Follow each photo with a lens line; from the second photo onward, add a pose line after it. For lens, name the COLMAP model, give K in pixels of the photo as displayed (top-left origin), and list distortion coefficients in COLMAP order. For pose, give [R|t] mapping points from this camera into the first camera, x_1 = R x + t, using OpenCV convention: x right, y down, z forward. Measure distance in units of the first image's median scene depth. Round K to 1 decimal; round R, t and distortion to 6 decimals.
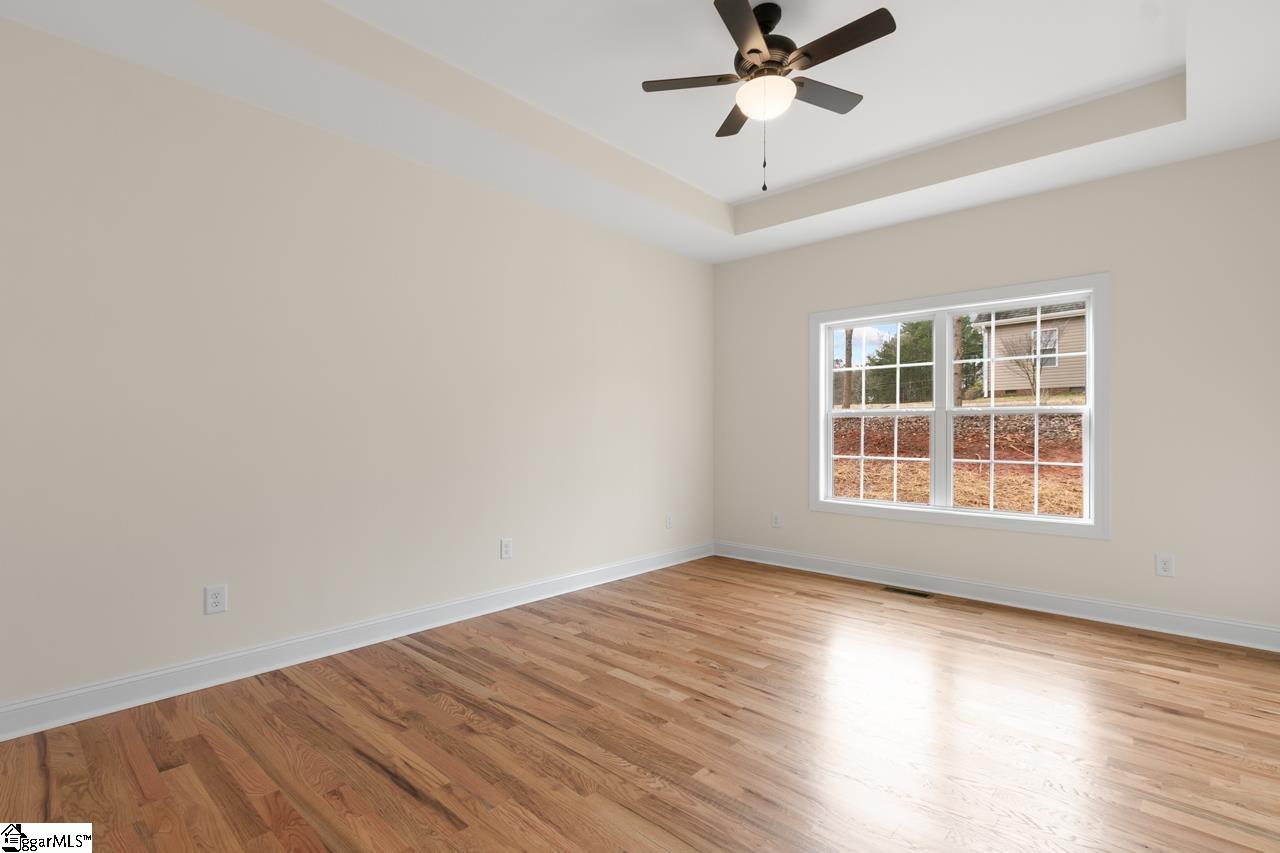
lens RADIAL K [[595.8, 0, 624.6], [0, 595.8, 425.9], [0, 0, 1]] dist [-0.000241, -0.000938]
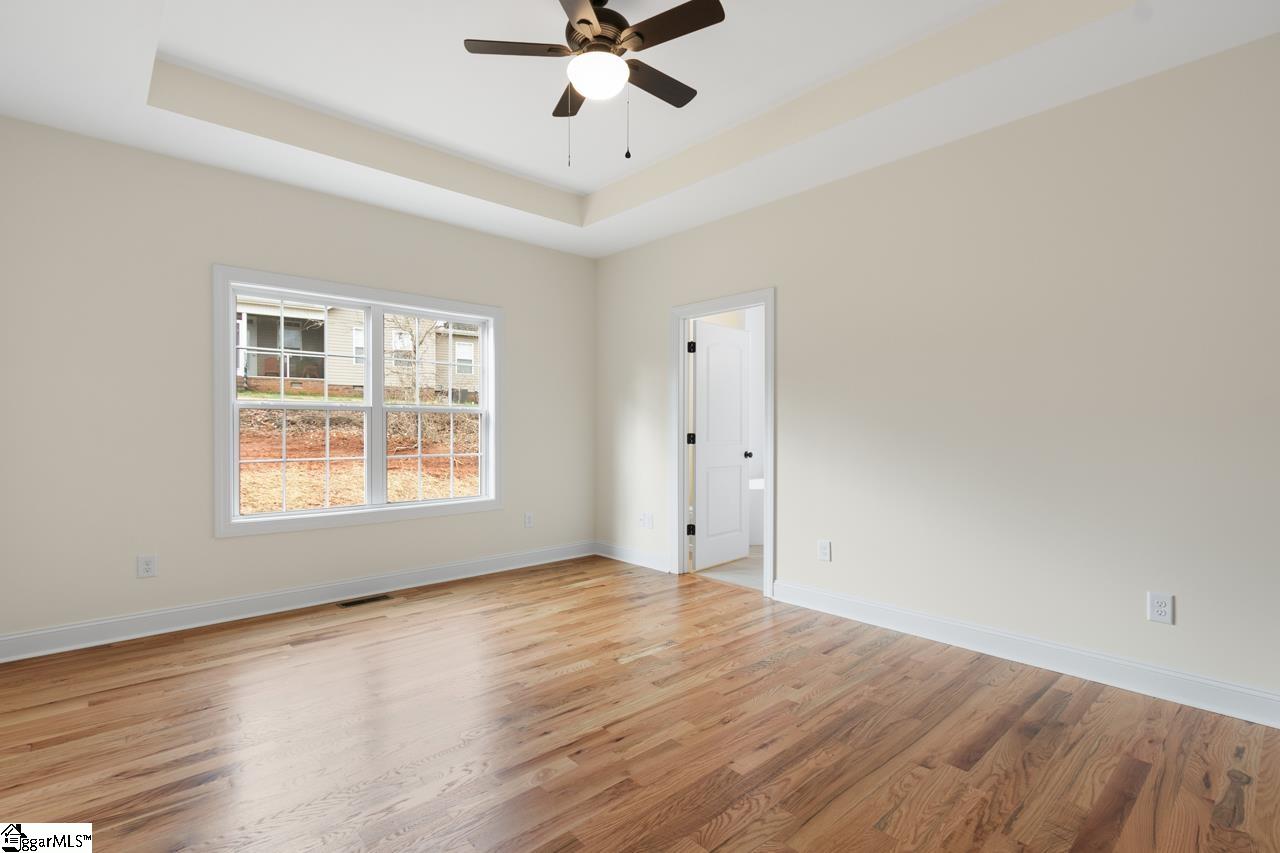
lens RADIAL K [[595.8, 0, 624.6], [0, 595.8, 425.9], [0, 0, 1]] dist [-0.000241, -0.000938]
pose [[0.088210, 0.001110, 0.996101, -0.632176], [-0.006489, 0.999979, -0.000539, 0.005985], [-0.996081, -0.006416, 0.088215, 0.785698]]
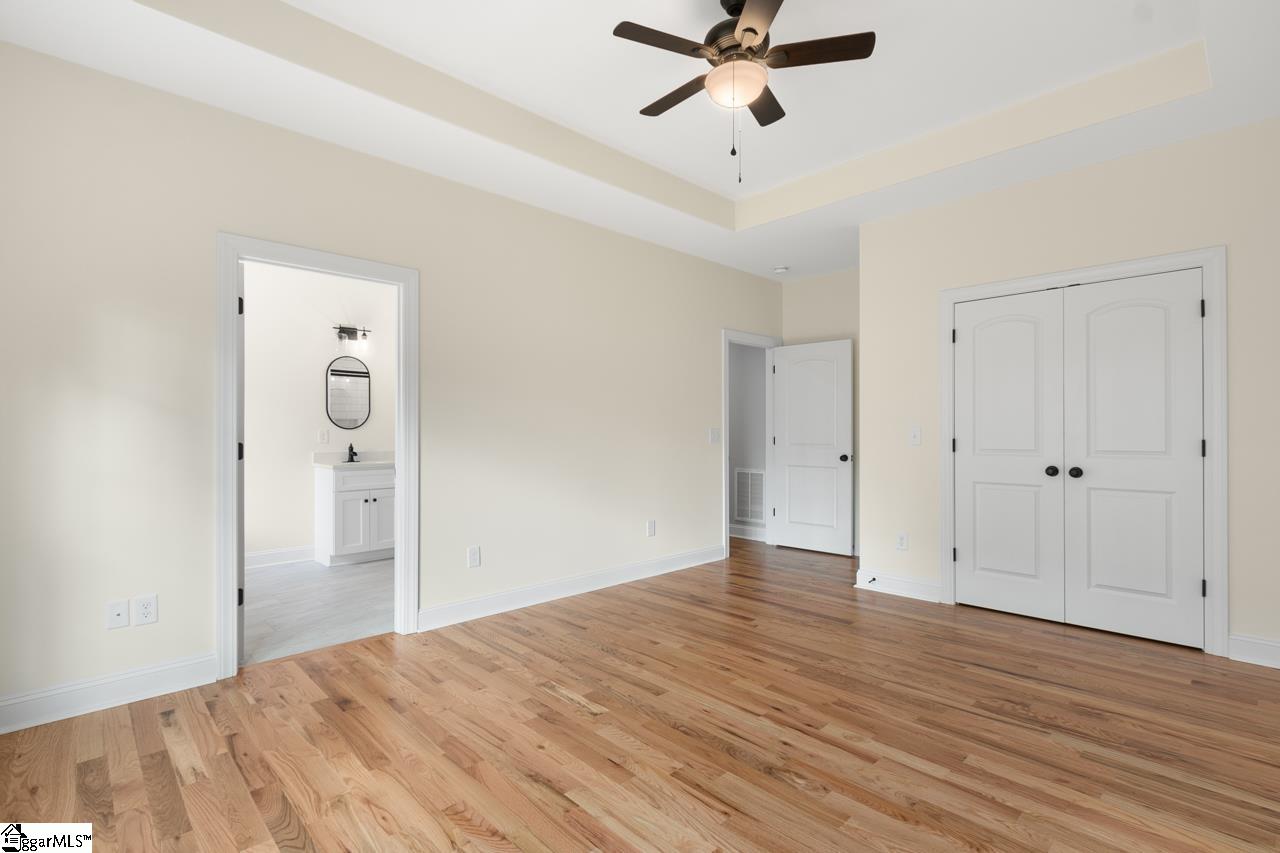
lens RADIAL K [[595.8, 0, 624.6], [0, 595.8, 425.9], [0, 0, 1]] dist [-0.000241, -0.000938]
pose [[-0.998210, 0.003071, 0.059720, 0.319236], [0.002214, 0.999894, -0.014404, 0.009598], [-0.059758, -0.014246, -0.998111, 1.762487]]
